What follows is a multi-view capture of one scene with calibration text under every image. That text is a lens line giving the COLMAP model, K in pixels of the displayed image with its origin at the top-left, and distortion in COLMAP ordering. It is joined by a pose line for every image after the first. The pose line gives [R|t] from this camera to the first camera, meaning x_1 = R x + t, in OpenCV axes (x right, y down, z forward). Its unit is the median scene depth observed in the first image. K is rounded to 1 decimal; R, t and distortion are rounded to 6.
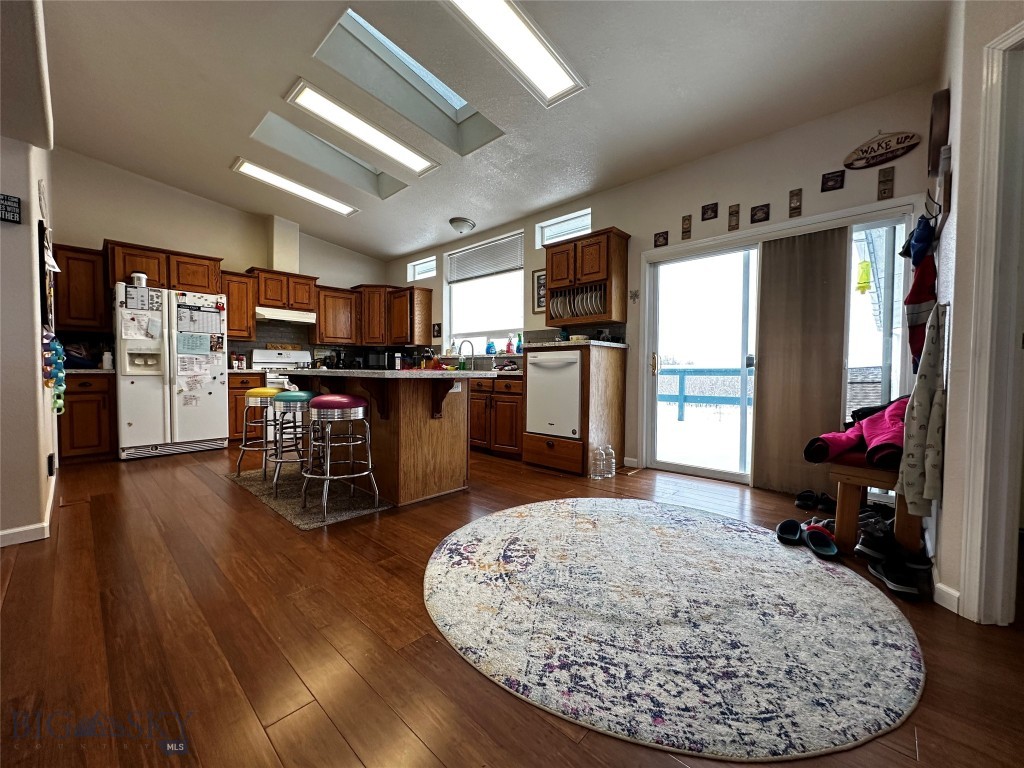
lens RADIAL K [[407.3, 0, 511.9], [0, 407.3, 383.7], [0, 0, 1]] dist [0.000360, -0.000011]
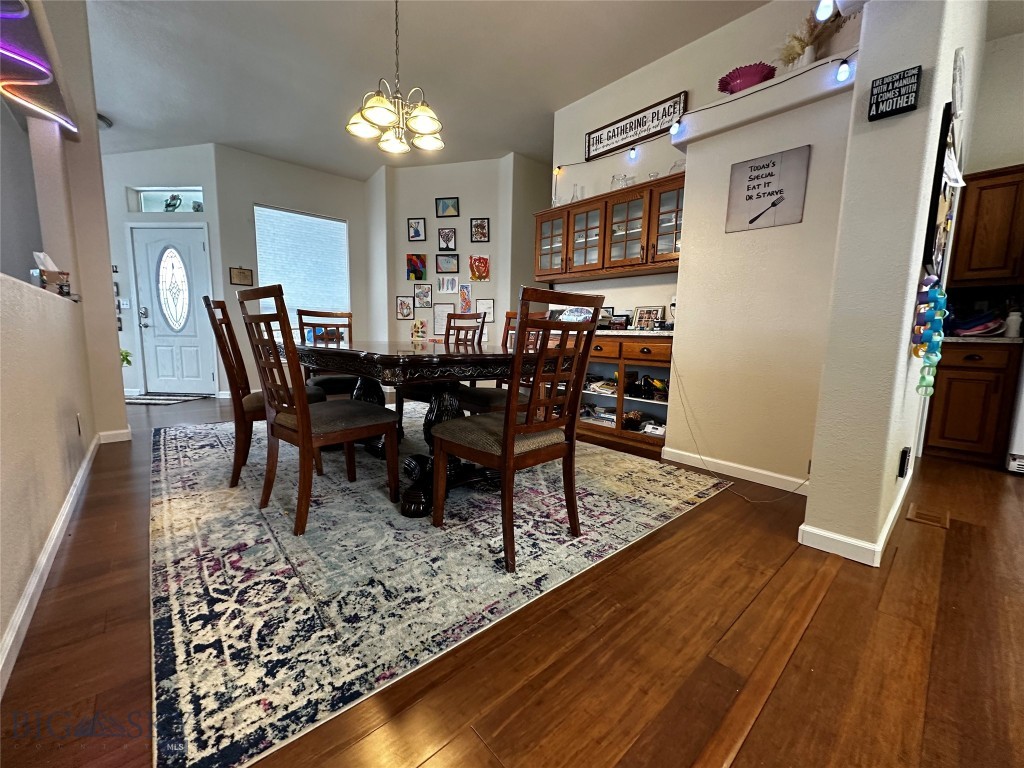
lens RADIAL K [[407.3, 0, 510.9], [0, 407.3, 383.0], [0, 0, 1]] dist [0.000360, -0.000011]
pose [[-0.089582, 0.112000, -0.989662, -0.221198], [-0.052856, 0.991722, 0.117017, 0.005346], [0.994576, 0.062792, -0.082920, 0.215323]]
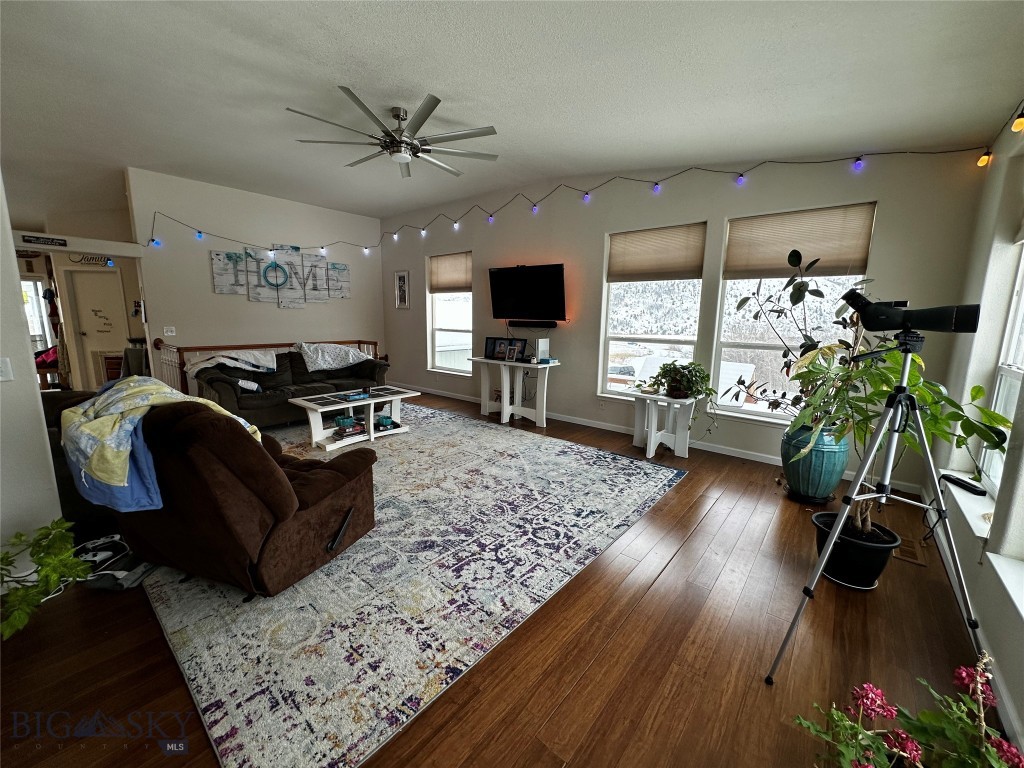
lens RADIAL K [[407.3, 0, 512.9], [0, 407.3, 384.3], [0, 0, 1]] dist [0.000360, -0.000011]
pose [[-0.054648, -0.172369, 0.983515, -1.291626], [0.017317, 0.984676, 0.173534, -0.090956], [-0.998355, 0.026515, -0.050826, -1.287838]]
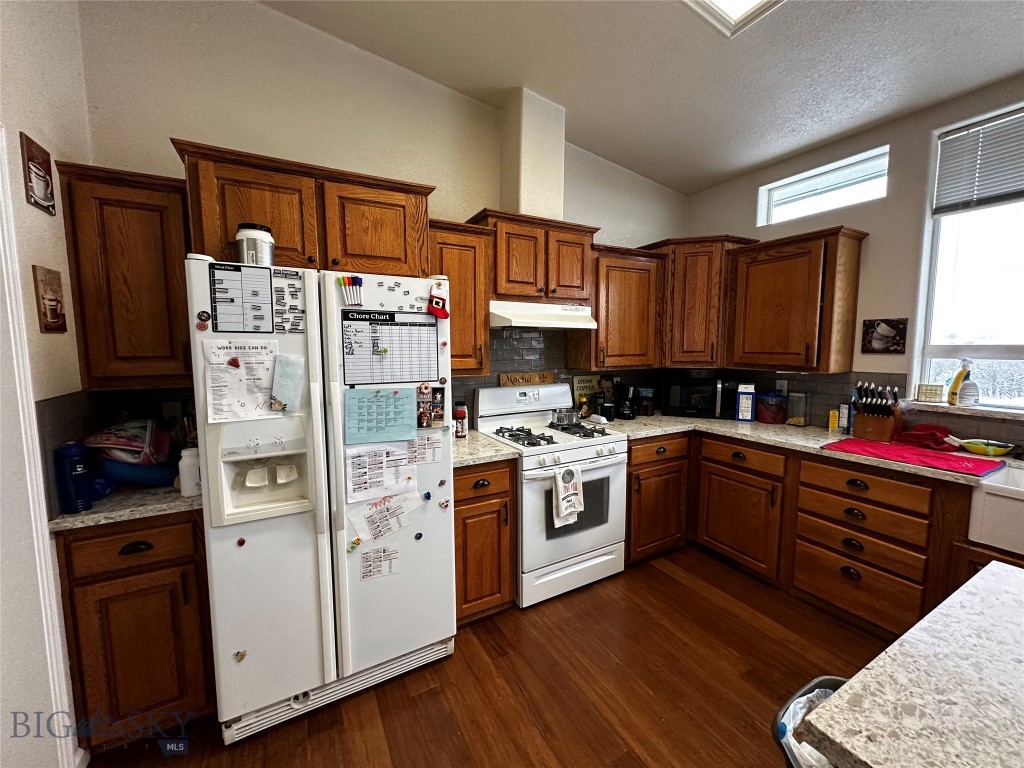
lens RADIAL K [[407.3, 0, 511.9], [0, 407.3, 384.1], [0, 0, 1]] dist [0.000360, -0.000011]
pose [[0.950464, 0.020486, -0.310160, -0.586495], [-0.000799, 0.997984, 0.063468, -0.158094], [0.310834, -0.060076, 0.948564, 0.727752]]
